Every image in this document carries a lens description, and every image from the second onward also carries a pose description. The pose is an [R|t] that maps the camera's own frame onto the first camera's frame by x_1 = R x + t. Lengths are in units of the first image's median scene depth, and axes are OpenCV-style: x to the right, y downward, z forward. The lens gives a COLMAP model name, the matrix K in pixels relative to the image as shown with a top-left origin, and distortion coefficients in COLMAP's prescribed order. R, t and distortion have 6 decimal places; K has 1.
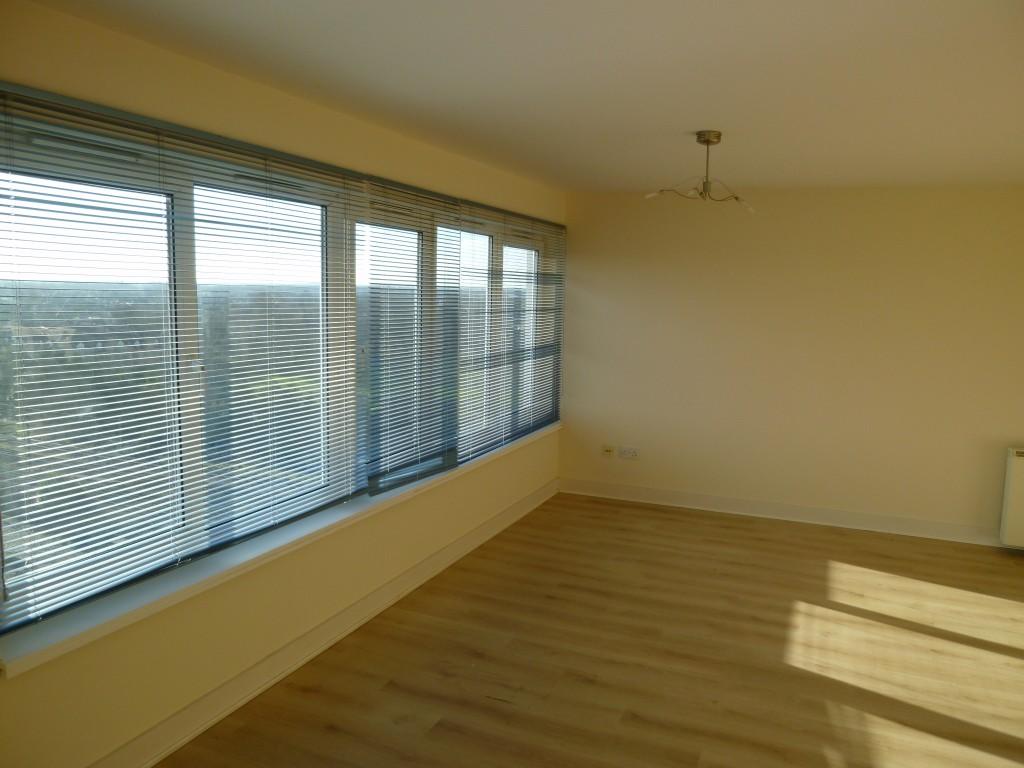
lens RADIAL K [[769.3, 0, 514.5], [0, 769.3, 385.2], [0, 0, 1]] dist [-0.048519, 0.010044]
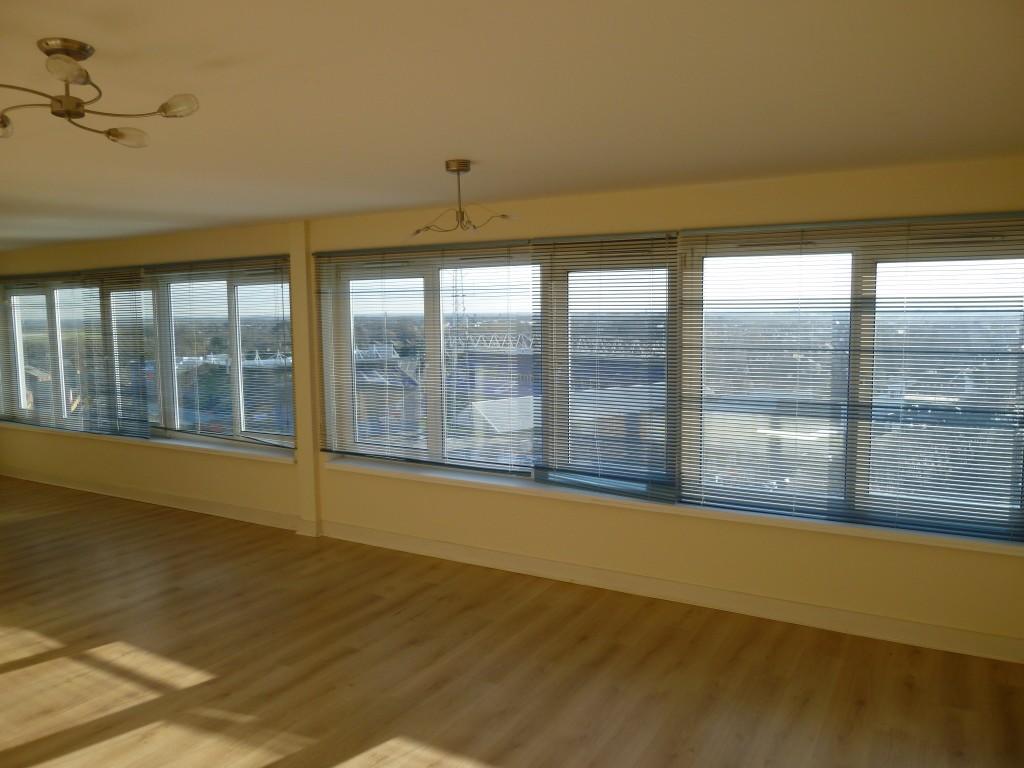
lens RADIAL K [[769.3, 0, 514.5], [0, 769.3, 385.2], [0, 0, 1]] dist [-0.048519, 0.010044]
pose [[-0.120676, 0.070932, -0.990155, 1.060513], [-0.114619, 0.989777, 0.084874, -0.120346], [0.986053, 0.123733, -0.111312, 1.046711]]
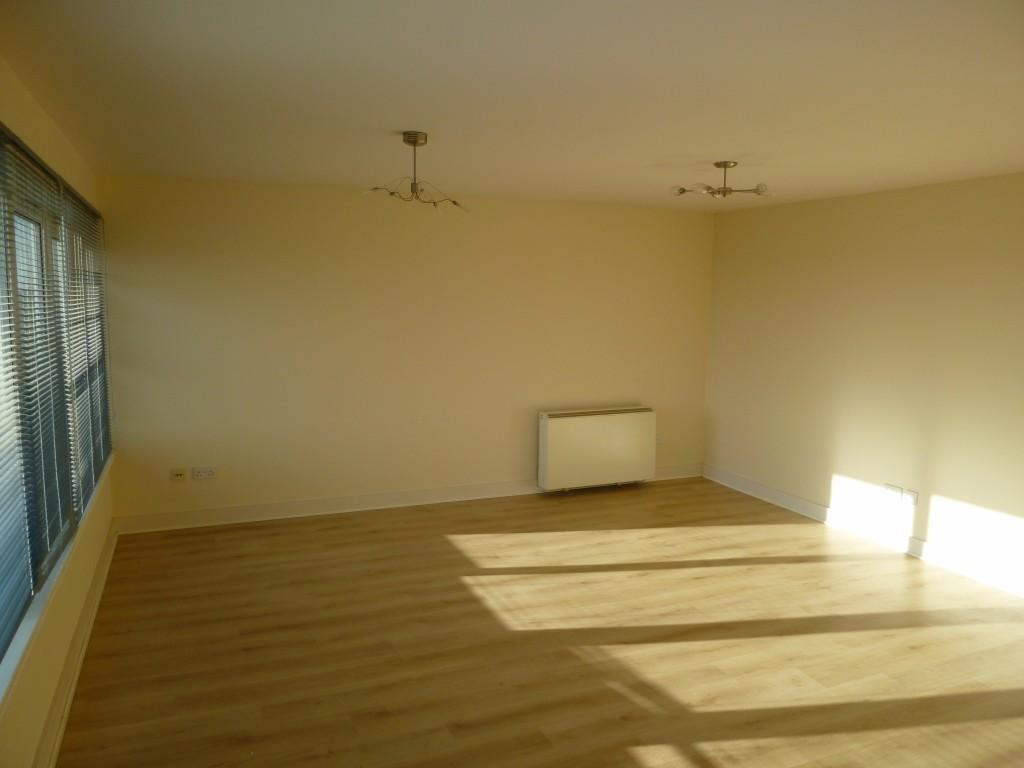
lens RADIAL K [[769.3, 0, 514.5], [0, 769.3, 385.2], [0, 0, 1]] dist [-0.048519, 0.010044]
pose [[0.691794, -0.101299, 0.714955, -0.348251], [0.094299, 0.994306, 0.049634, -0.035729], [-0.715911, 0.033083, 0.697407, 0.188475]]
